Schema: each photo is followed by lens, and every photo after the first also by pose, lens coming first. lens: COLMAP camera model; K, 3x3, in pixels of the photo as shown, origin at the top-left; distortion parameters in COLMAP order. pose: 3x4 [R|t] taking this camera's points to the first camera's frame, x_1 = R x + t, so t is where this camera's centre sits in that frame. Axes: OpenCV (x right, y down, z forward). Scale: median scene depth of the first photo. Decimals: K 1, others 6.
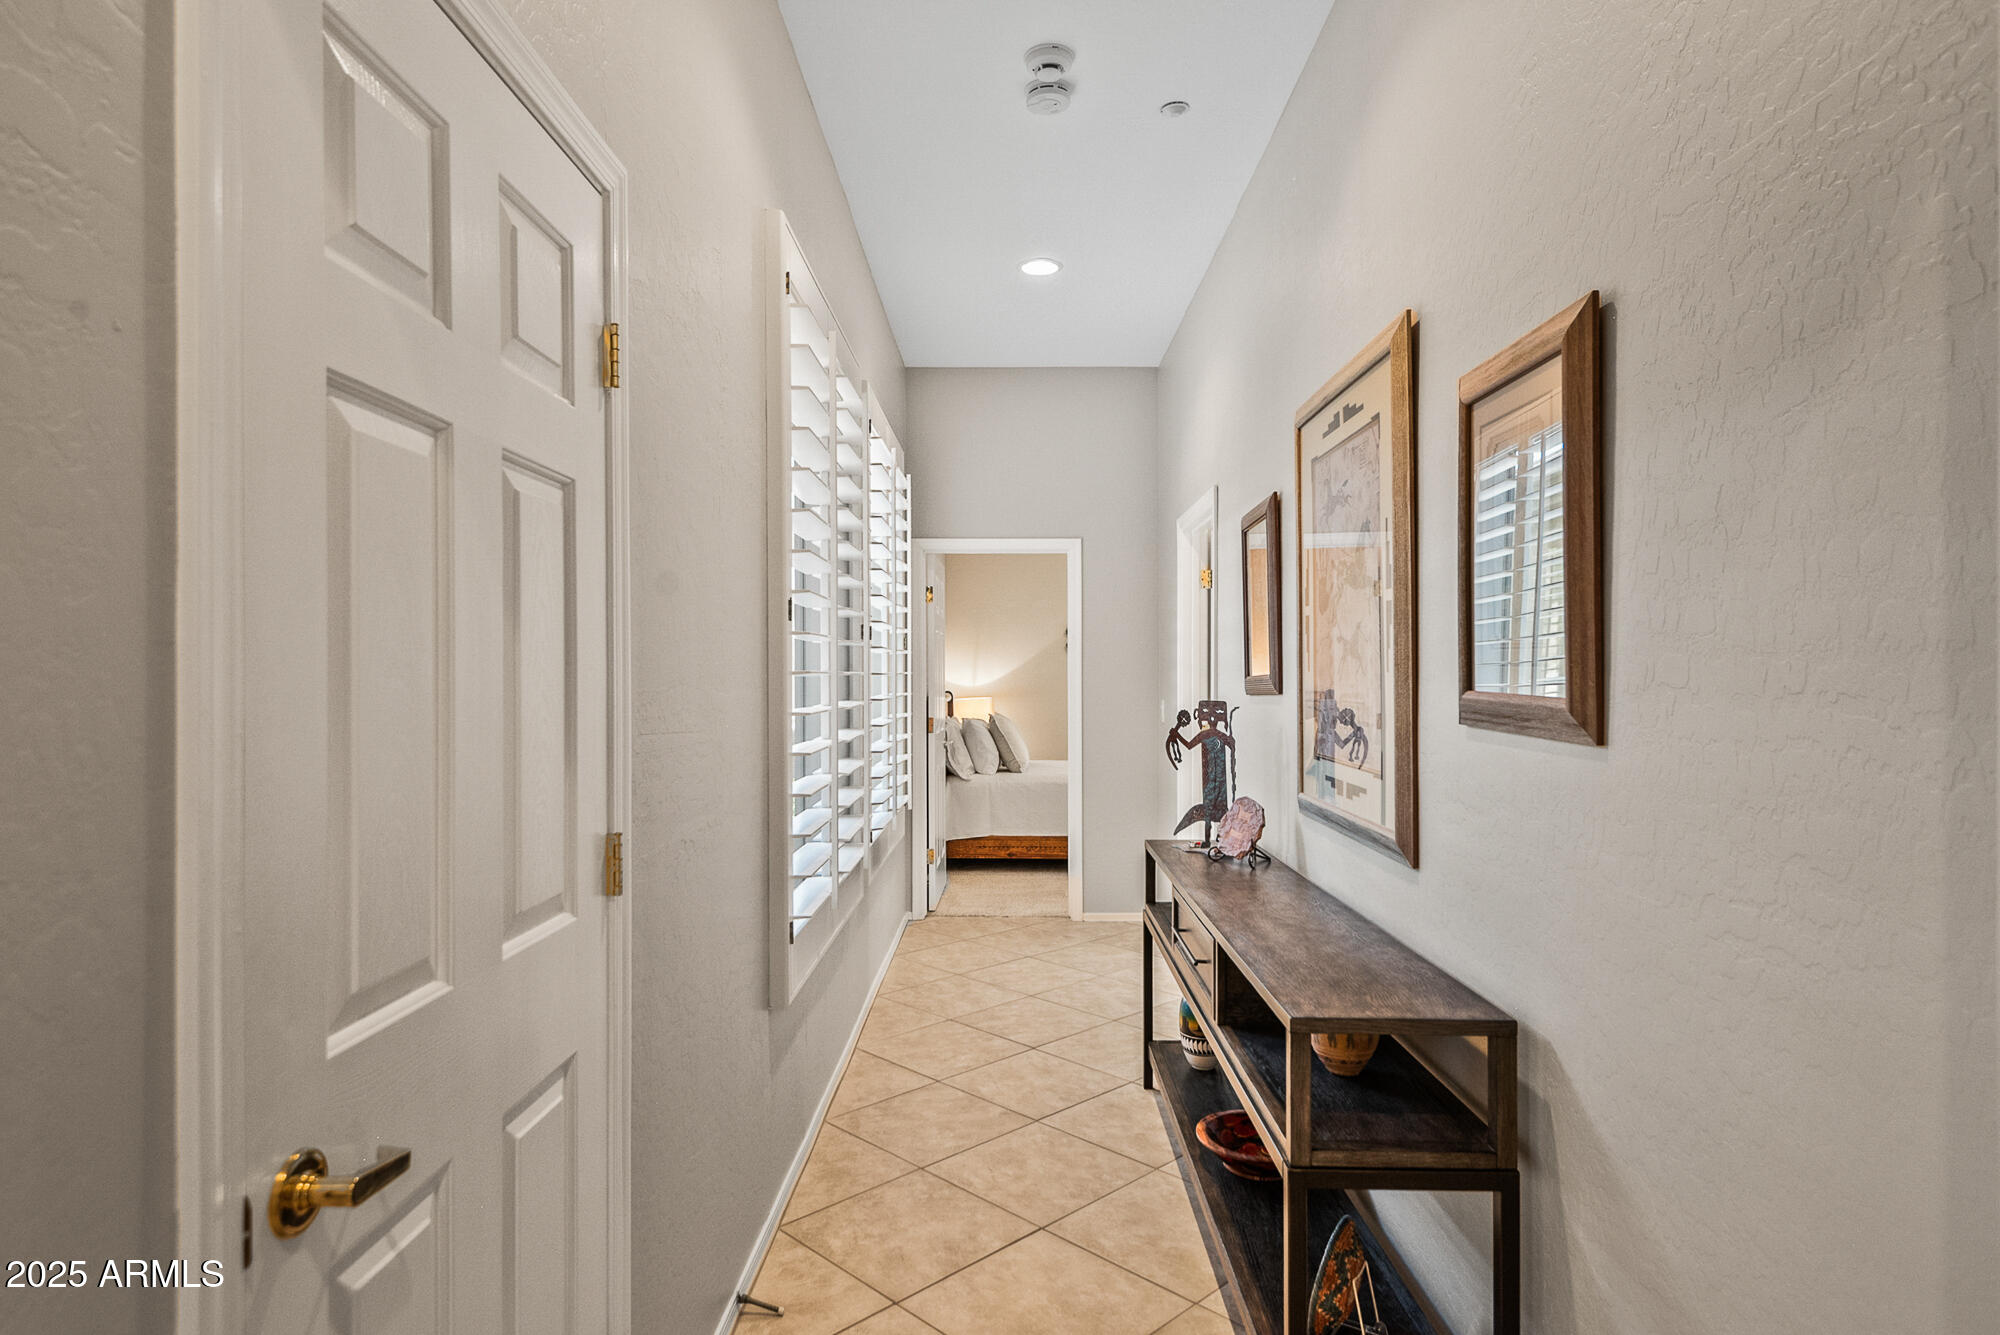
lens RADIAL K [[1108.3, 0, 999.5], [0, 1108.3, 667.9], [0, 0, 1]] dist [-0.010923, -0.010896]
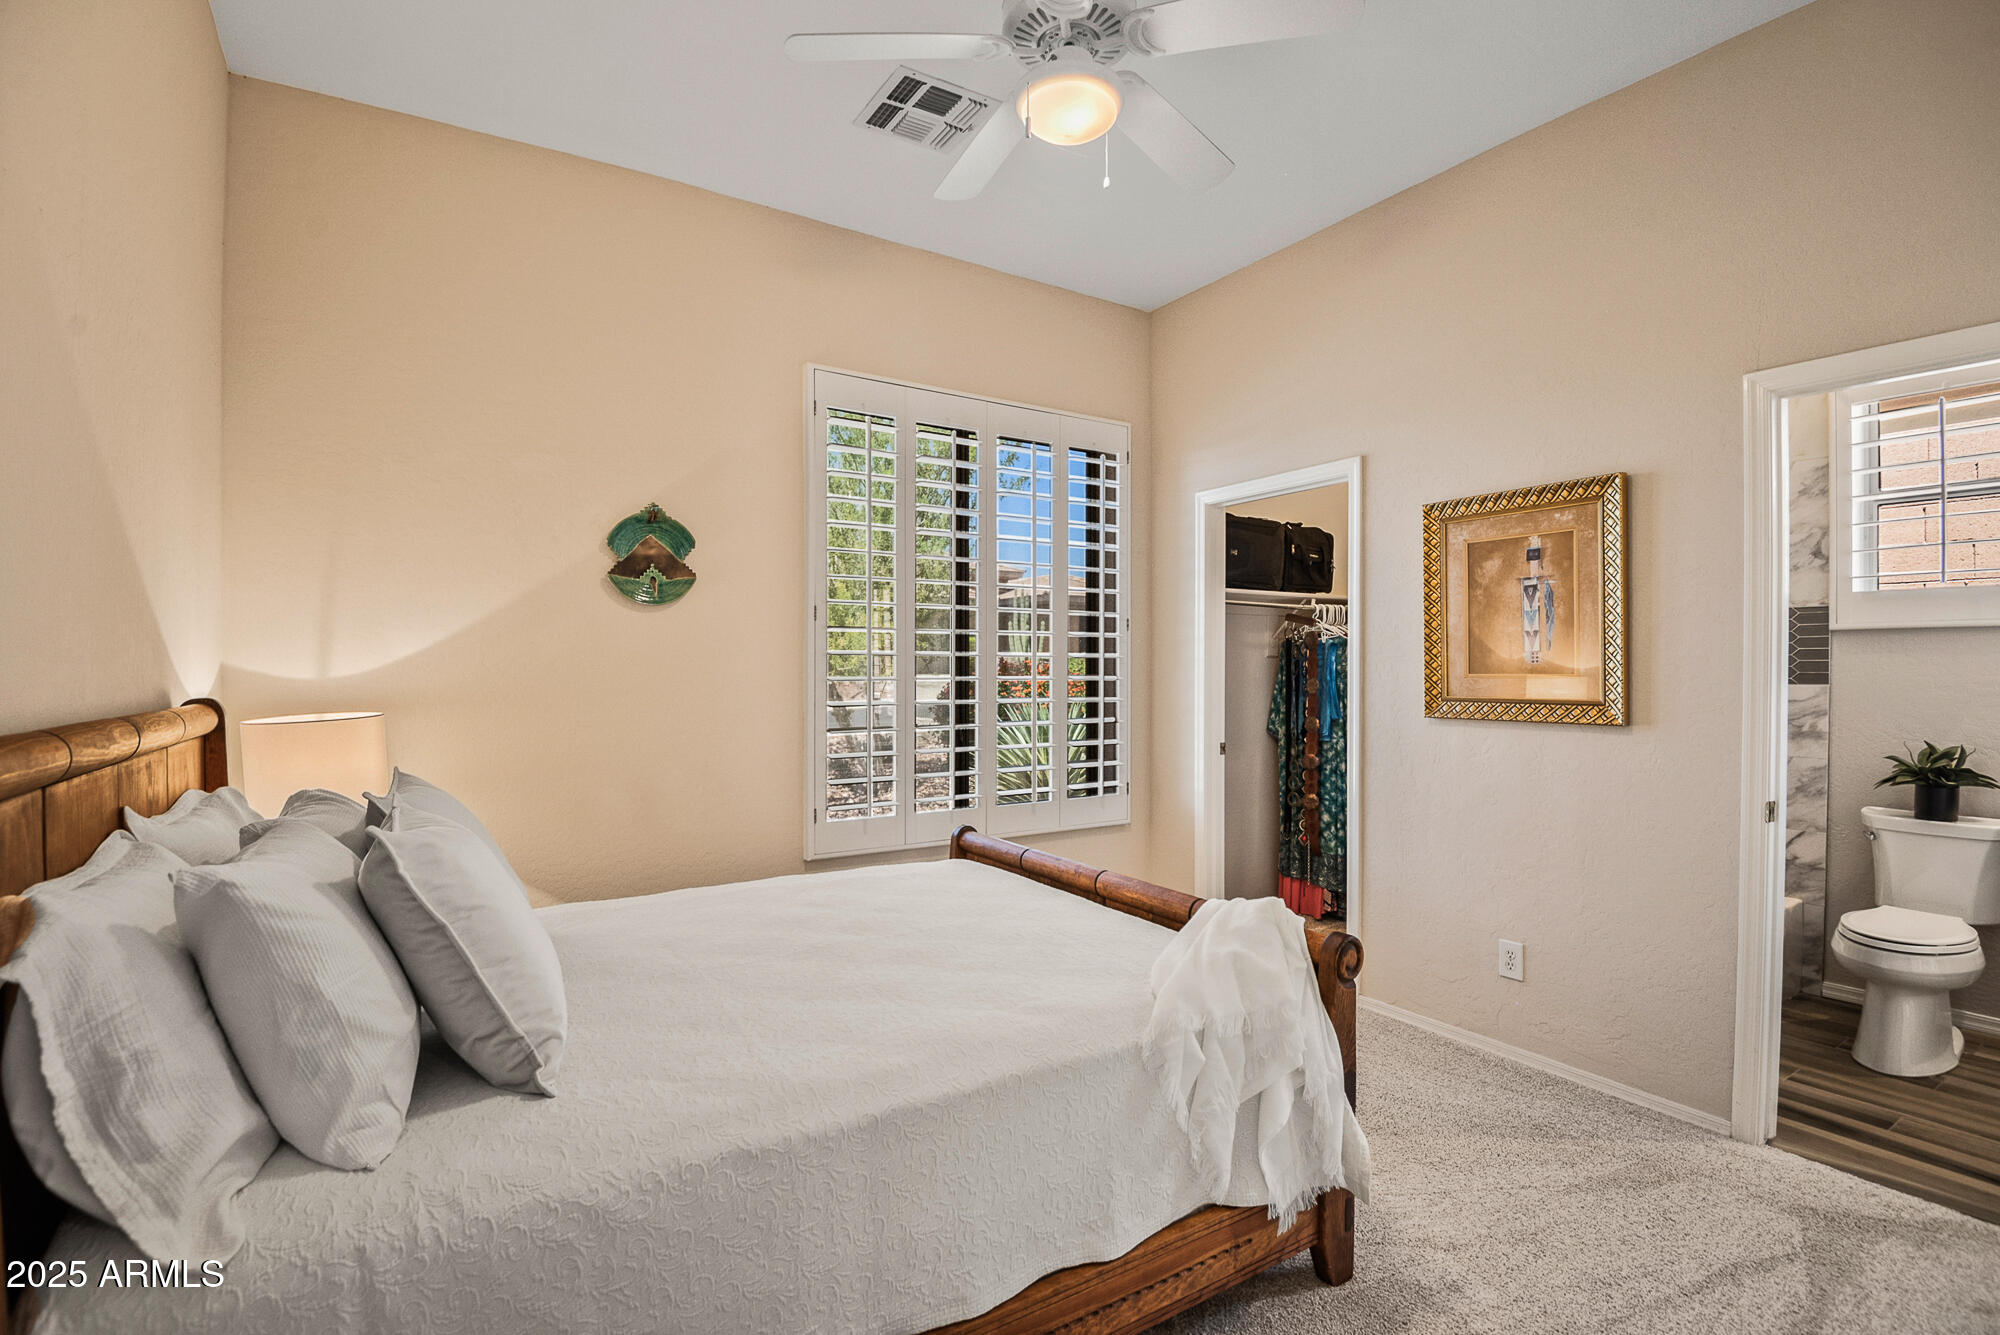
lens RADIAL K [[915.5, 0, 994.6], [0, 915.5, 658.0], [0, 0, 1]] dist [0.008212, -0.014001]
pose [[0.841200, -0.001213, 0.540723, -0.002361], [-0.004112, 0.999954, 0.008641, 0.008493], [-0.540709, -0.009492, 0.841156, 0.770477]]
